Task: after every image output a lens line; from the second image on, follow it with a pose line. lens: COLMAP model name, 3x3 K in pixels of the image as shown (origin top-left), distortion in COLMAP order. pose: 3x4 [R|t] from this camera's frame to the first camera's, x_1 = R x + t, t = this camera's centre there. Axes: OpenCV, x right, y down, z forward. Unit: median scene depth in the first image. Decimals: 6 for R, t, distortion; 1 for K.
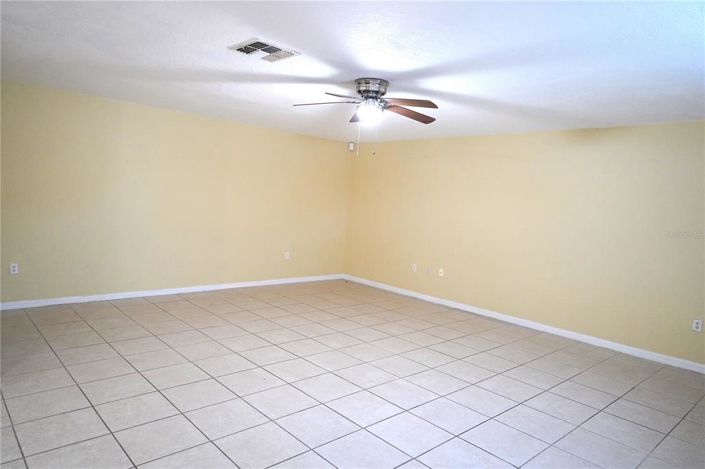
lens RADIAL K [[469.6, 0, 352.7], [0, 469.6, 235.6], [0, 0, 1]] dist [0.046792, 0.001829]
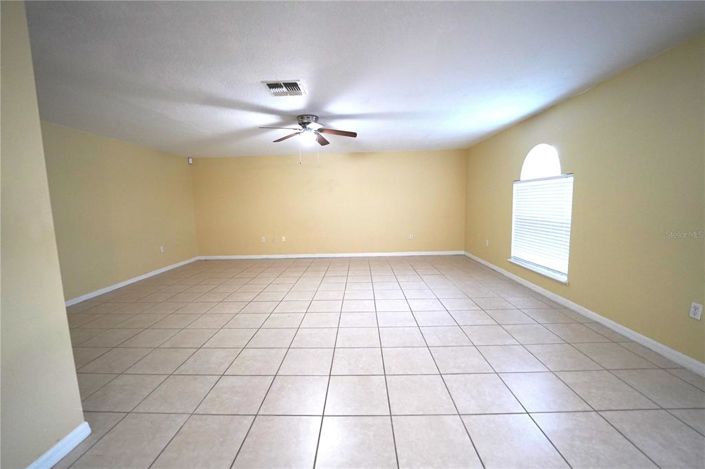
lens RADIAL K [[290.7, 0, 353.2], [0, 290.7, 233.2], [0, 0, 1]] dist [-0.001378, -0.000084]
pose [[0.688656, -0.160039, 0.707206, -0.598737], [0.130314, 0.986774, 0.096409, -0.012779], [-0.713282, 0.025766, 0.700403, 0.200719]]
